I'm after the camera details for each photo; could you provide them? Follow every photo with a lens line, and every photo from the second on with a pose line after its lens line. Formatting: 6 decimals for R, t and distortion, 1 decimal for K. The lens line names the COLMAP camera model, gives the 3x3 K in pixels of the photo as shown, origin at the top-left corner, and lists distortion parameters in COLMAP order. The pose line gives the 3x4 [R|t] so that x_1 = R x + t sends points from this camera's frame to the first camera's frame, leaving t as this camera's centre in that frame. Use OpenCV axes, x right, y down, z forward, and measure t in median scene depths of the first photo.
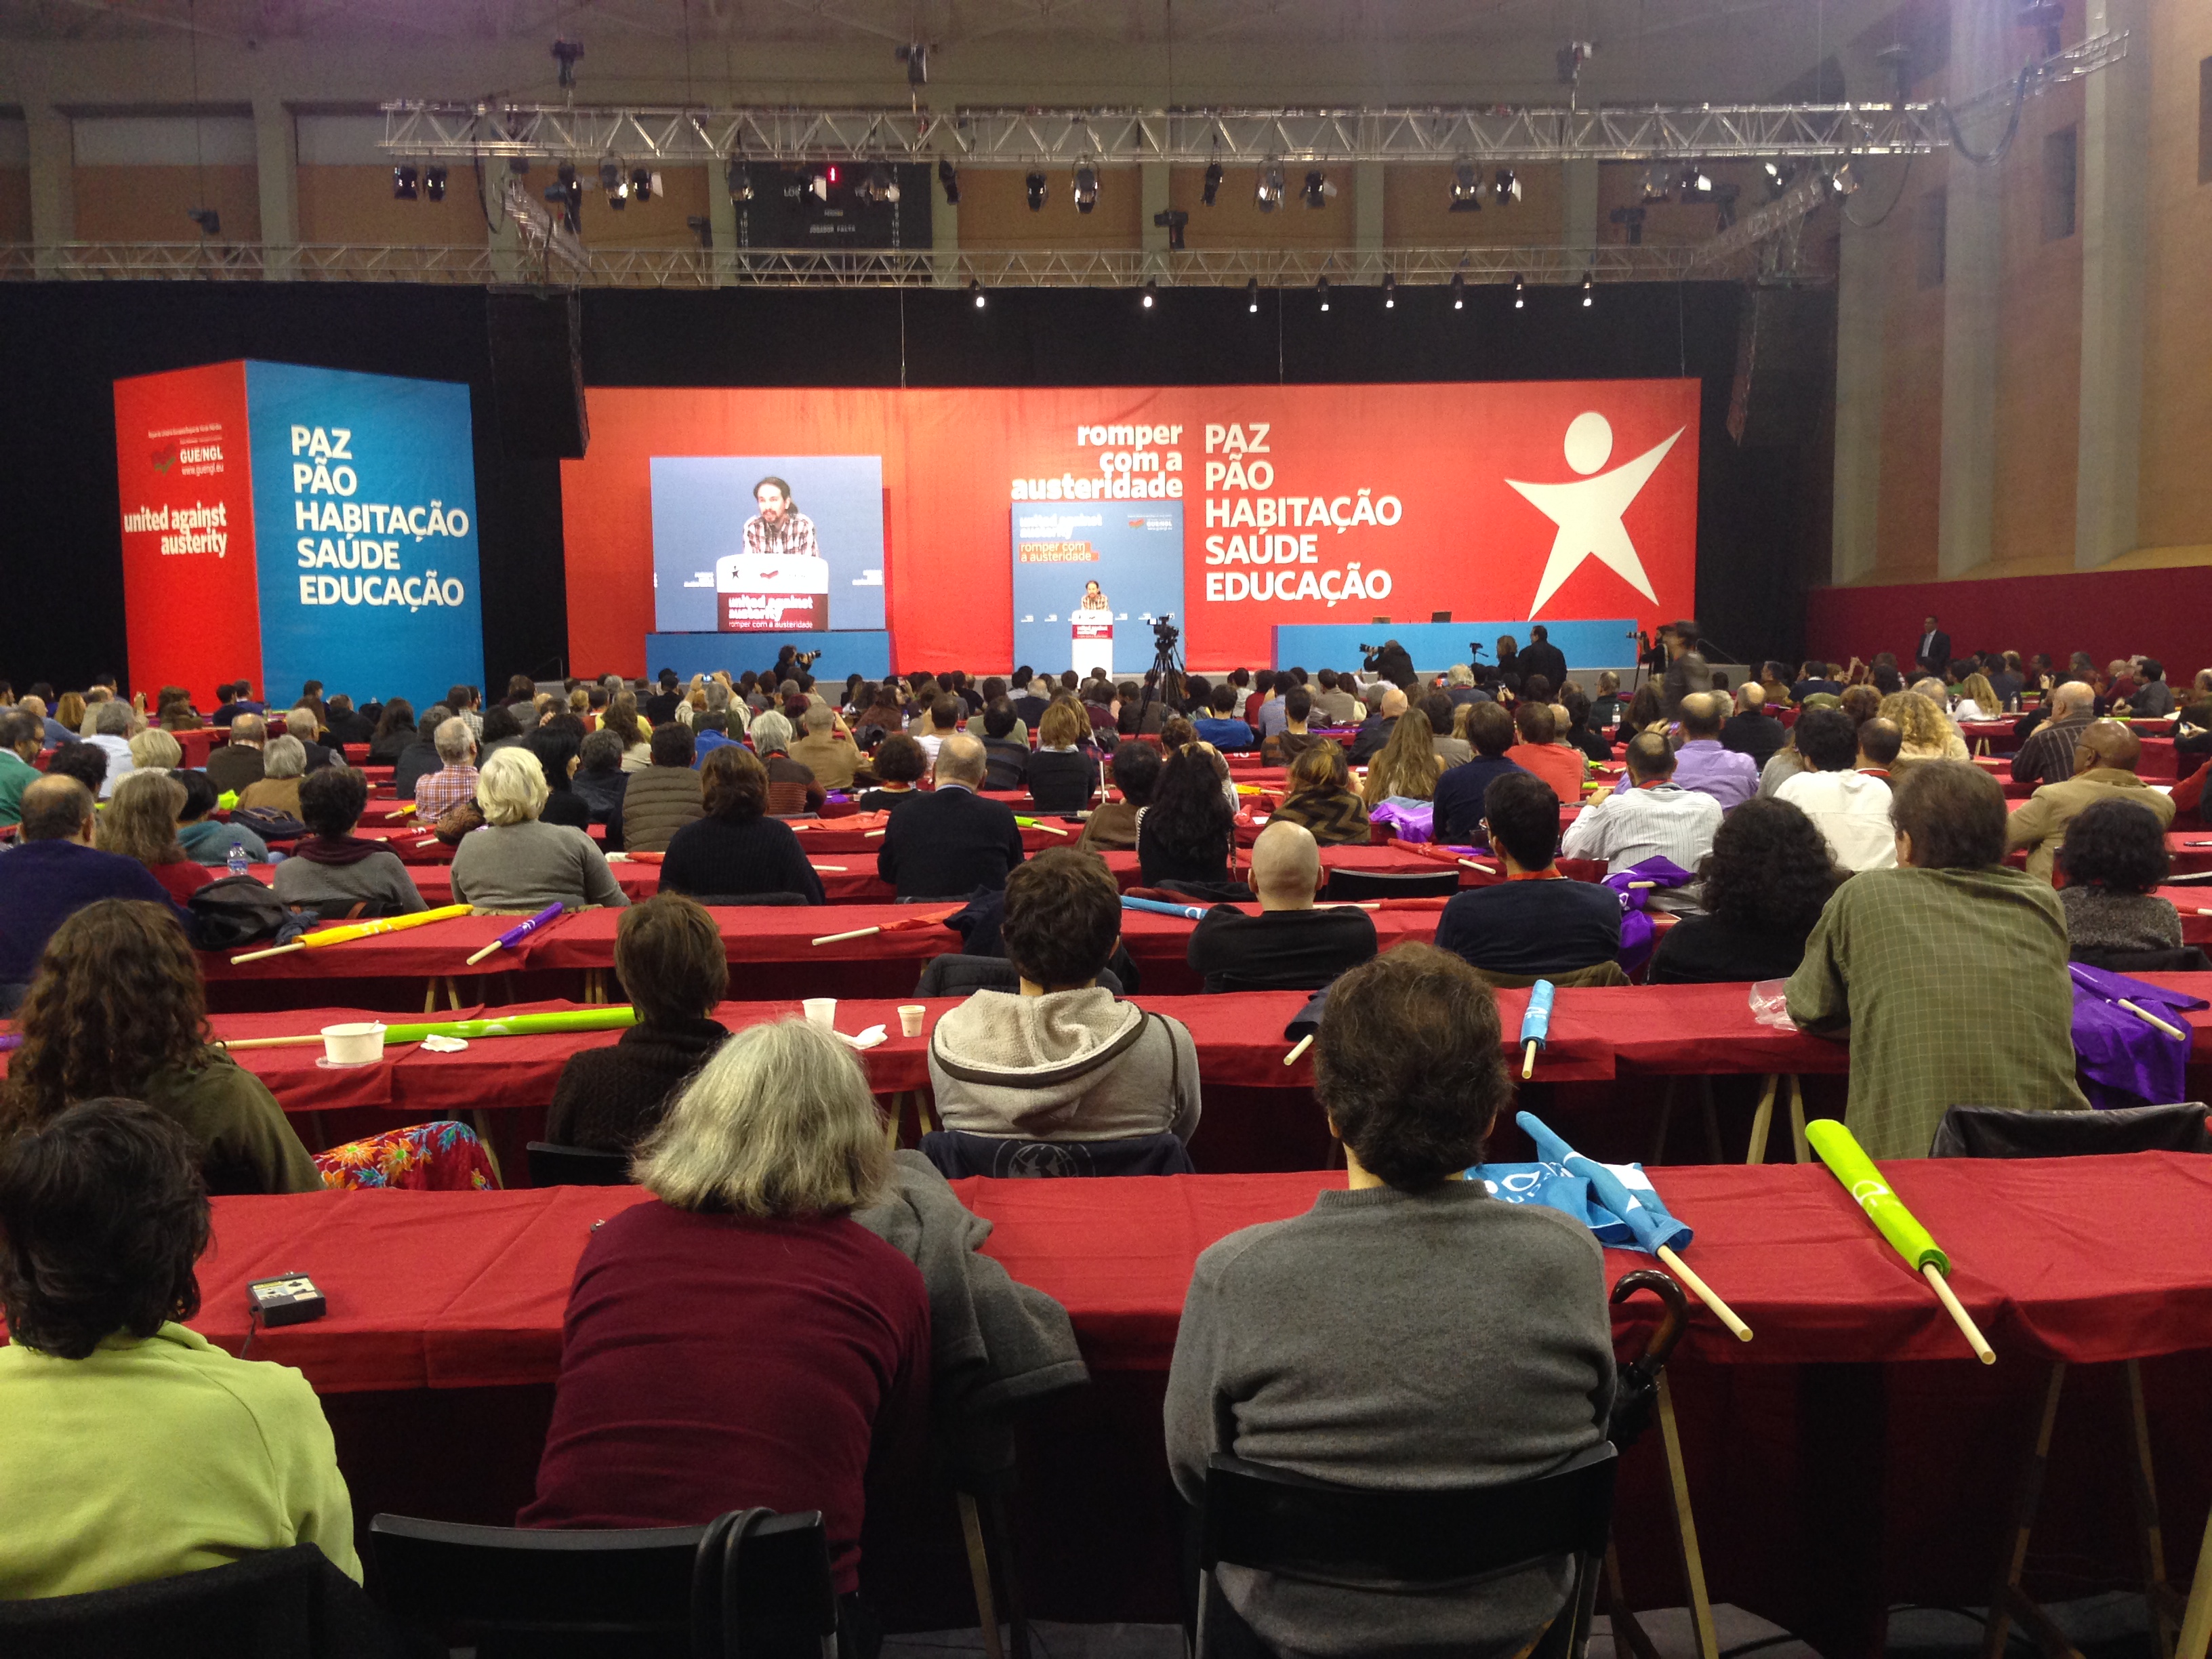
lens RADIAL K [[2045.5, 0, 1104.7], [0, 2045.5, 810.6], [0, 0, 1]] dist [0.063606, 0.000000]
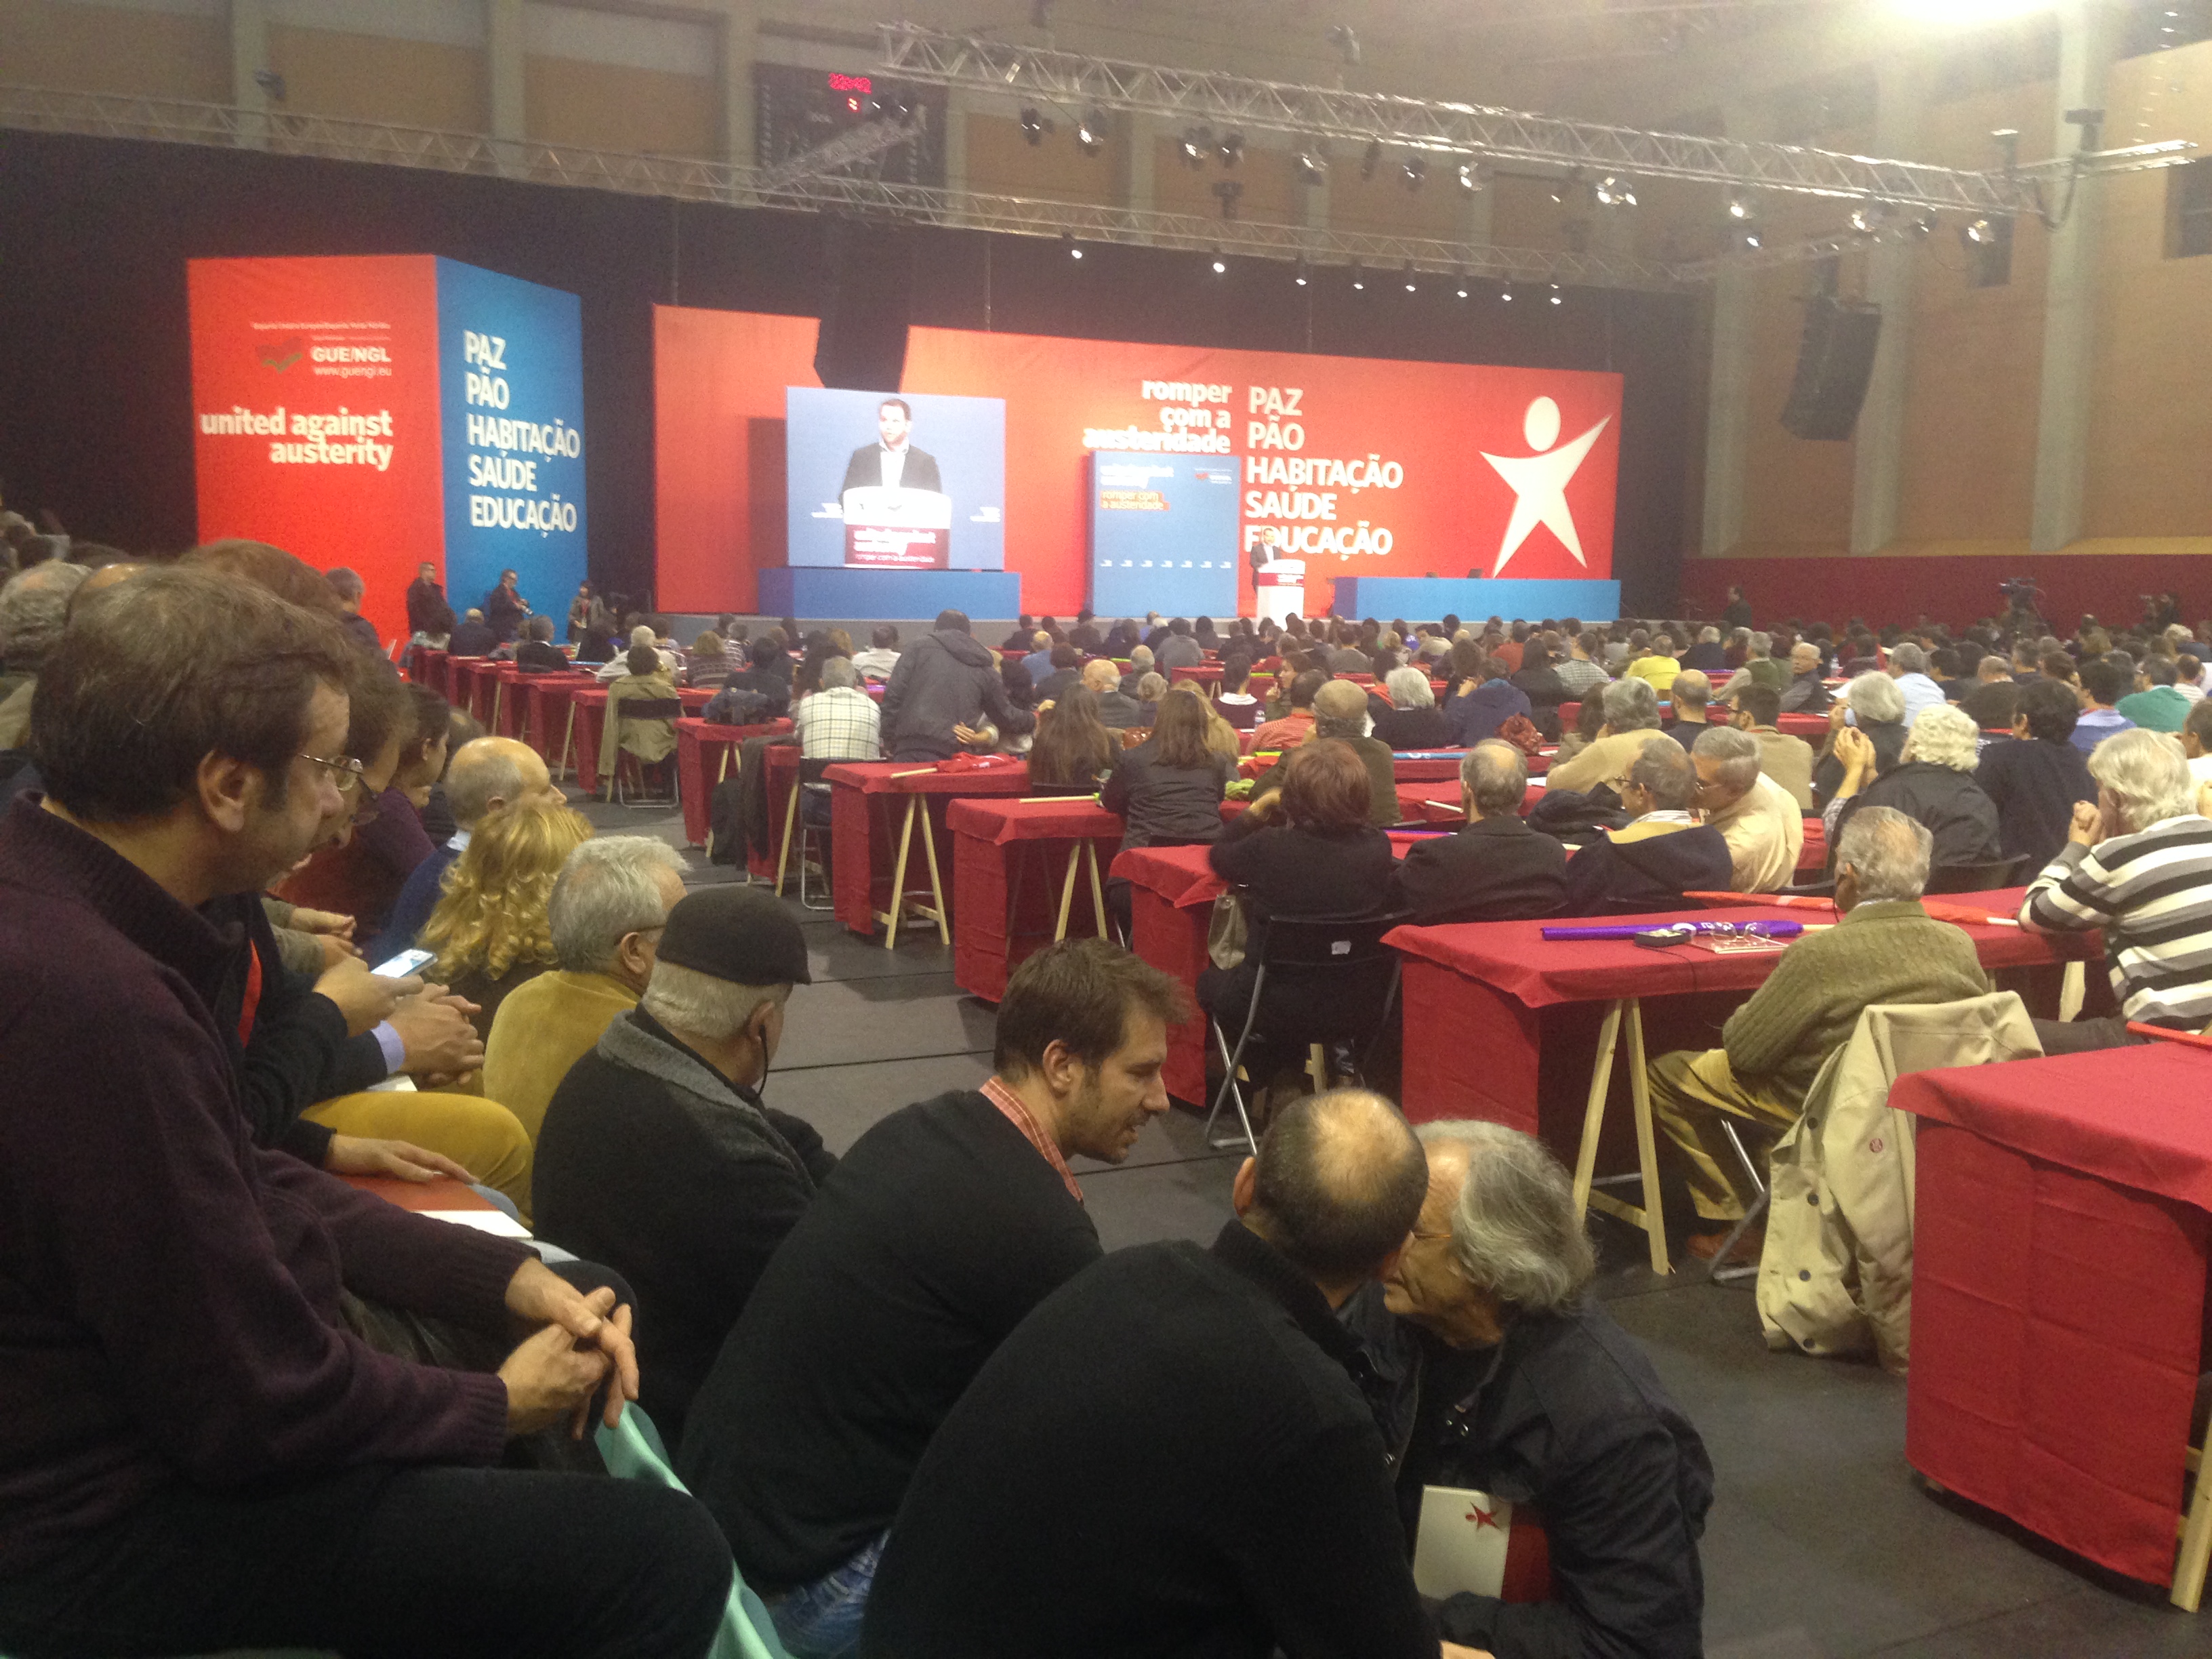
lens RADIAL K [[2045.5, 0, 1114.1], [0, 2045.5, 842.6], [0, 0, 1]] dist [0.063606, 0.000000]
pose [[0.919609, -0.022990, 0.392161, -0.444507], [0.005175, 0.998908, 0.046425, 0.000298], [-0.392801, -0.040663, 0.918724, 0.029888]]
